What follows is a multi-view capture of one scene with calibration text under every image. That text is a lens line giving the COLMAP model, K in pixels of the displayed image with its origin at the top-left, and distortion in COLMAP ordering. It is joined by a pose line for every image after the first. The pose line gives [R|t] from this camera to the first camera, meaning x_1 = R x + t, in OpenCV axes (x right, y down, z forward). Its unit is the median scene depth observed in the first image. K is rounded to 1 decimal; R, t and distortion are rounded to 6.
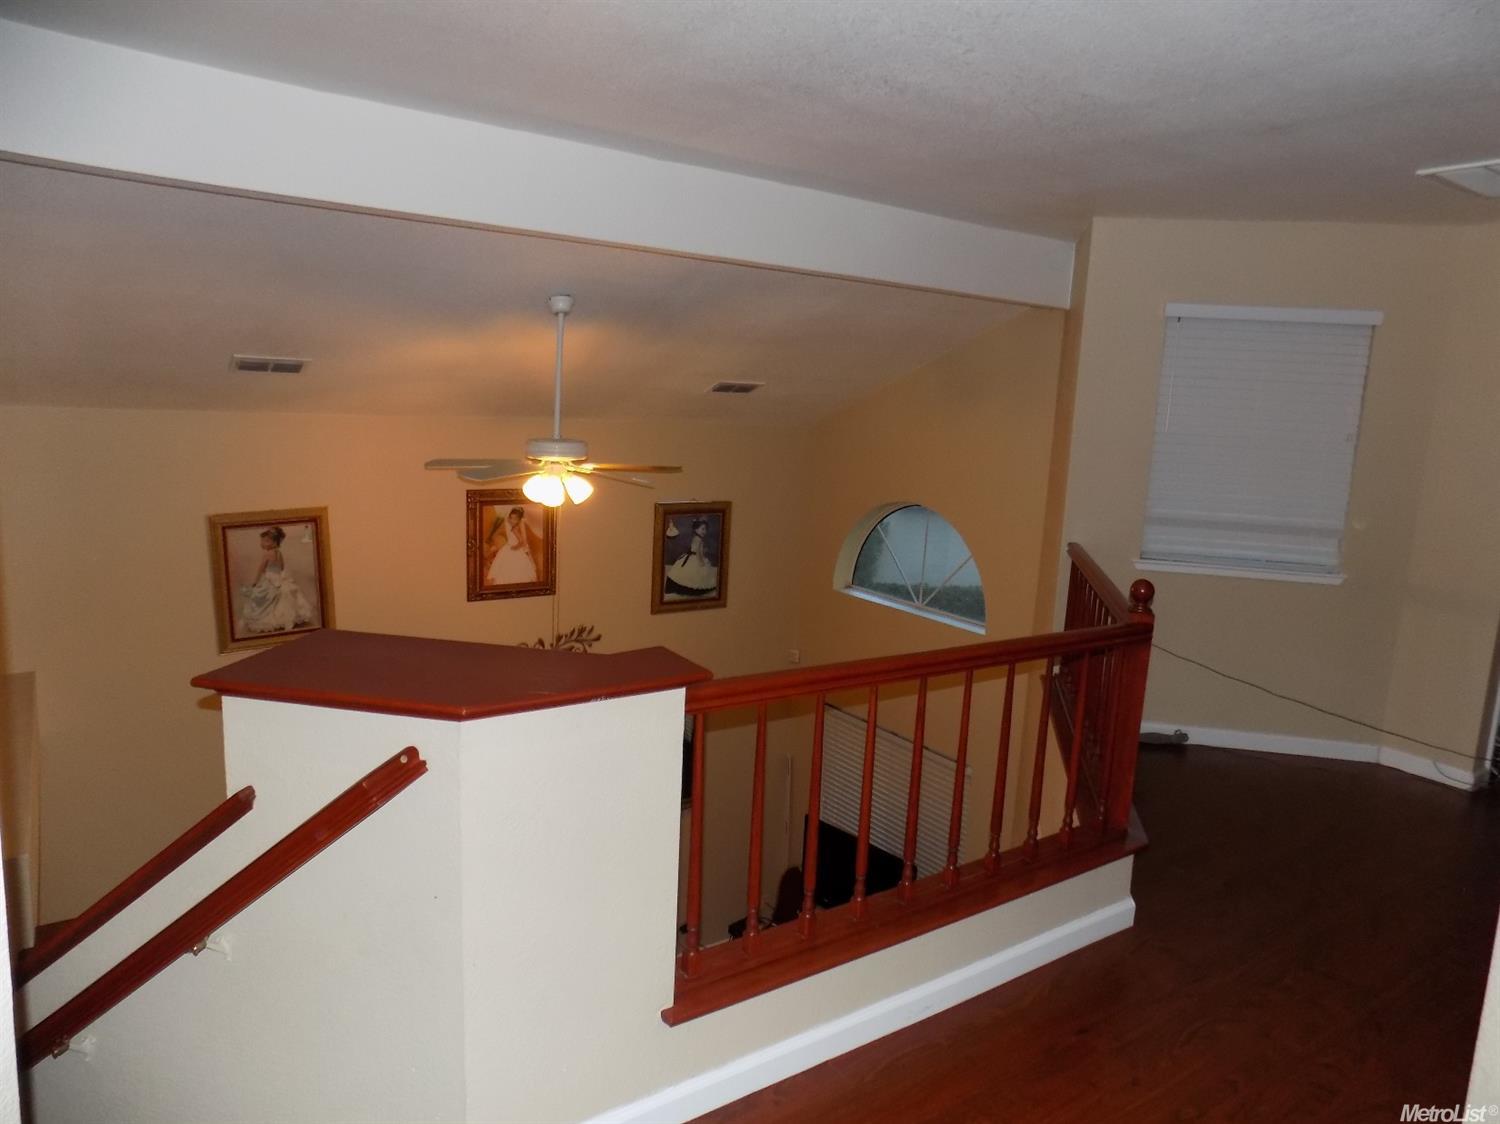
lens RADIAL K [[1014.6, 0, 763.8], [0, 1014.6, 547.3], [0, 0, 1]] dist [-0.069674, 0.071237]
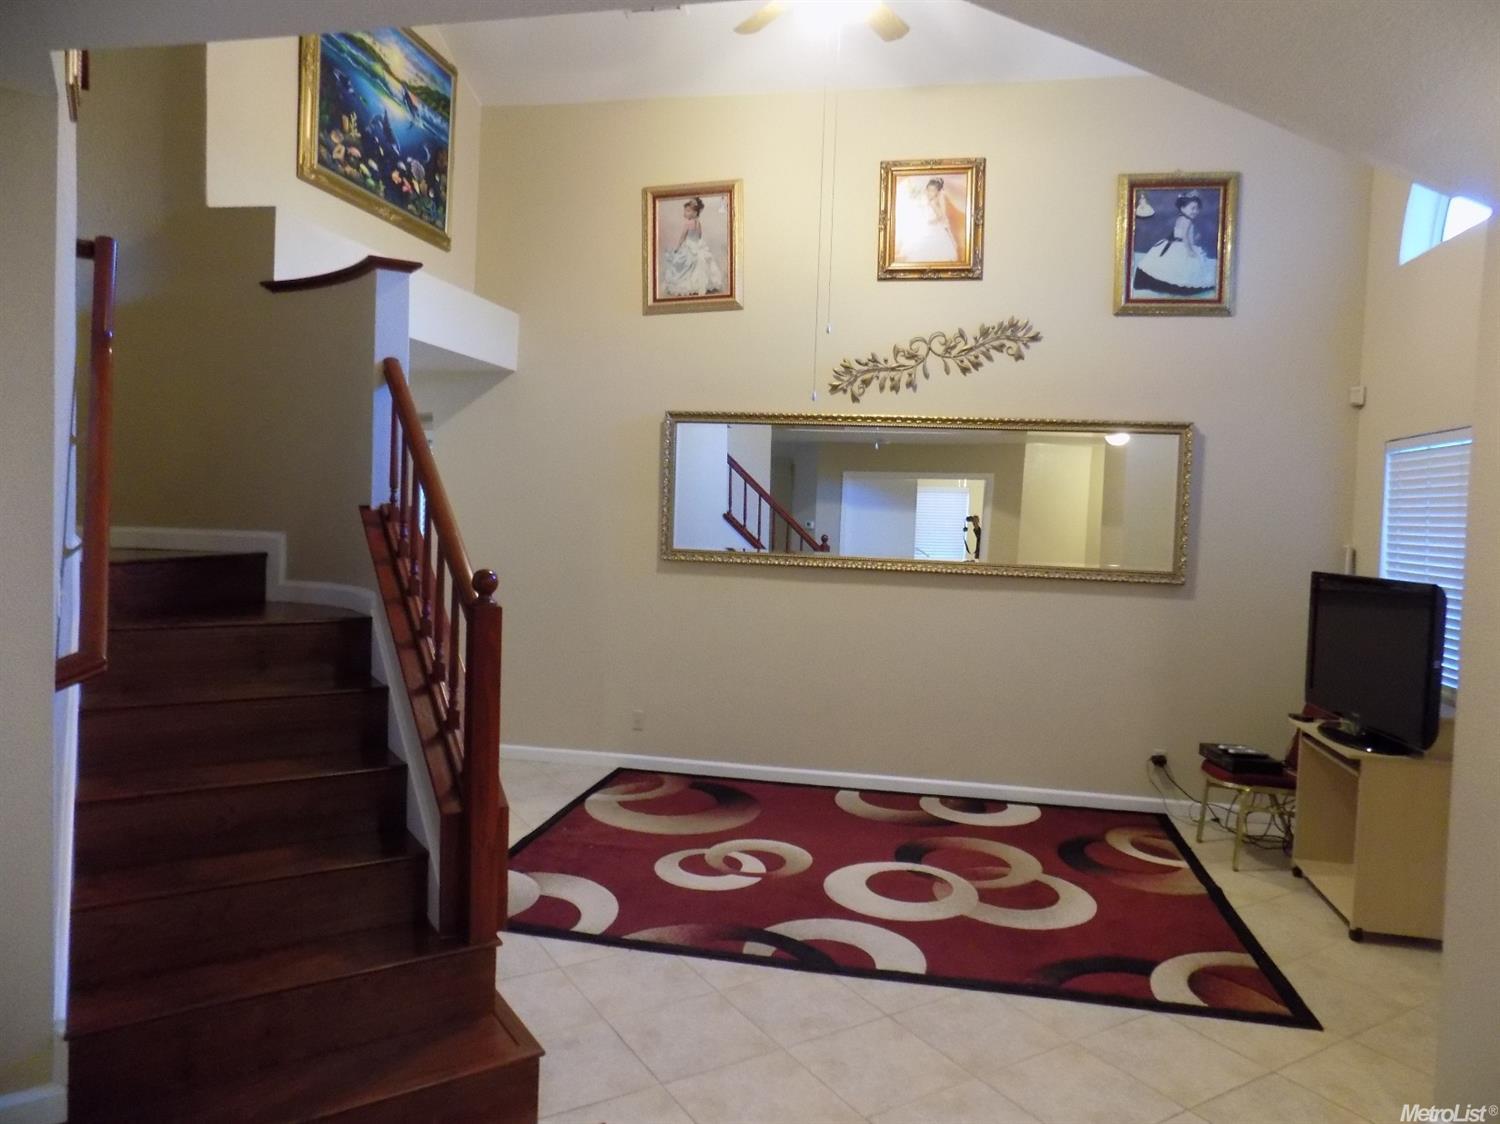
lens RADIAL K [[1014.6, 0, 763.8], [0, 1014.6, 547.3], [0, 0, 1]] dist [-0.069674, 0.071237]
pose [[0.678129, -0.005756, -0.734920, 0.312734], [-0.112079, 0.987463, -0.111152, 0.405780], [0.726347, 0.157744, 0.668982, 0.336699]]
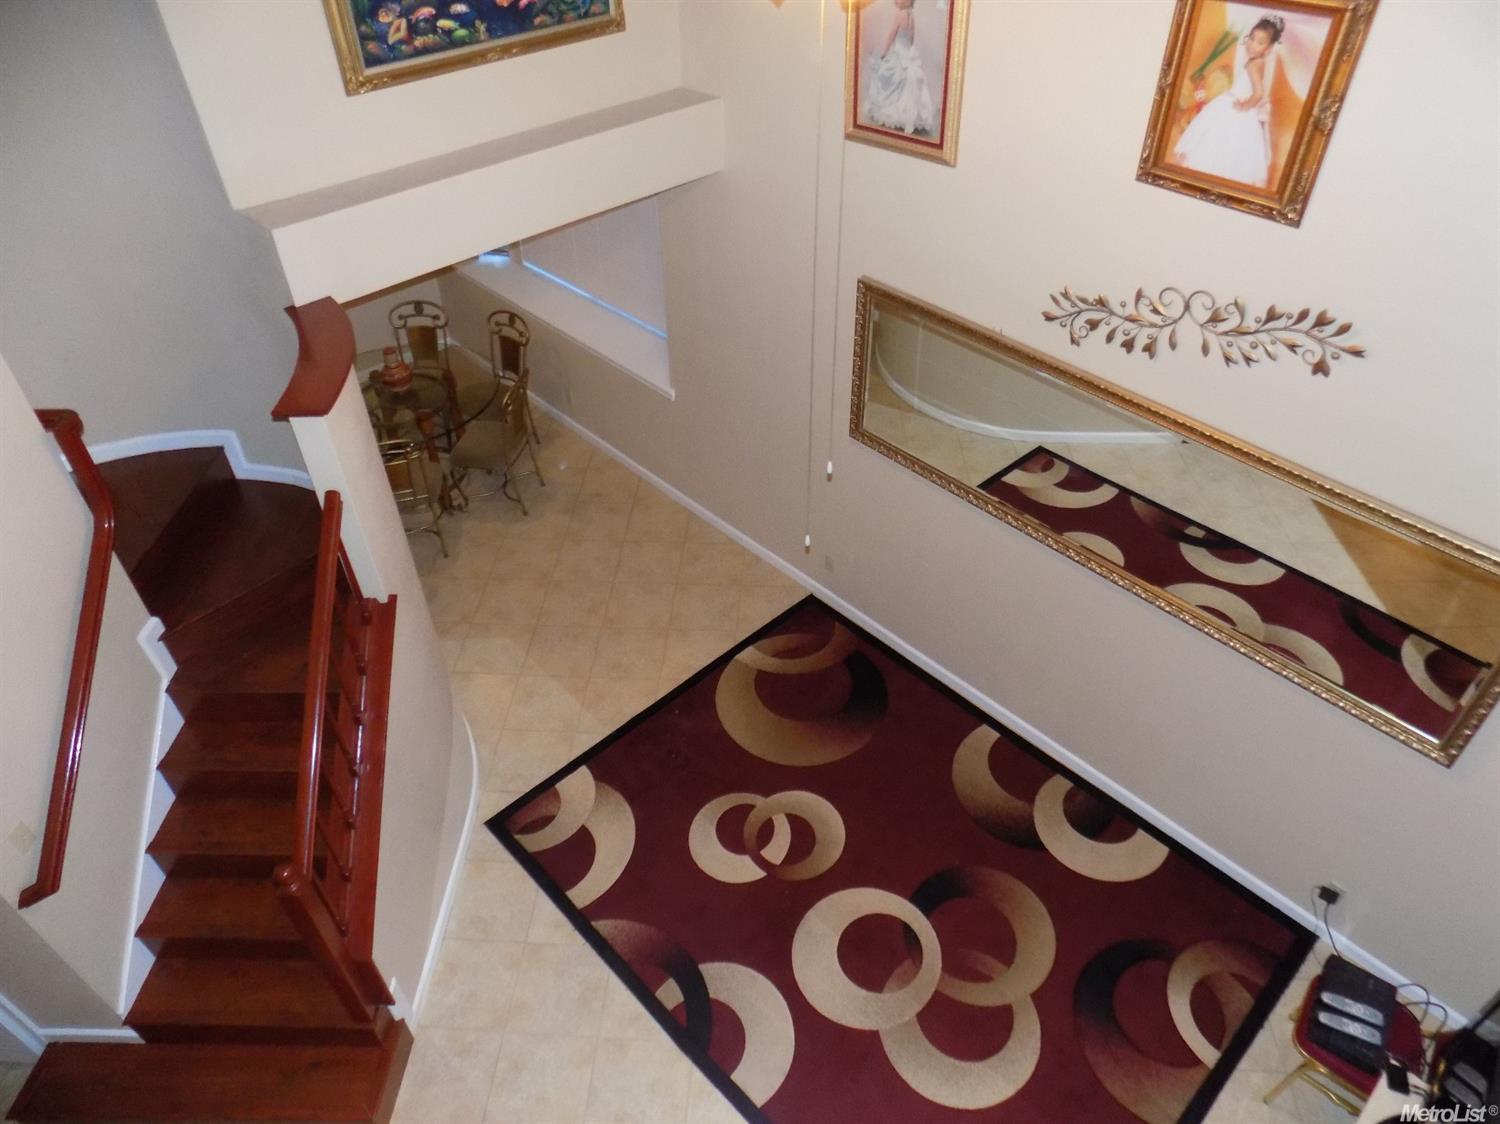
lens RADIAL K [[1014.6, 0, 763.8], [0, 1014.6, 547.3], [0, 0, 1]] dist [-0.069674, 0.071237]
pose [[0.136610, 0.594610, -0.792323, 0.250754], [-0.143817, 0.803253, 0.578016, -0.076303], [0.980130, 0.034987, 0.195248, 0.678881]]
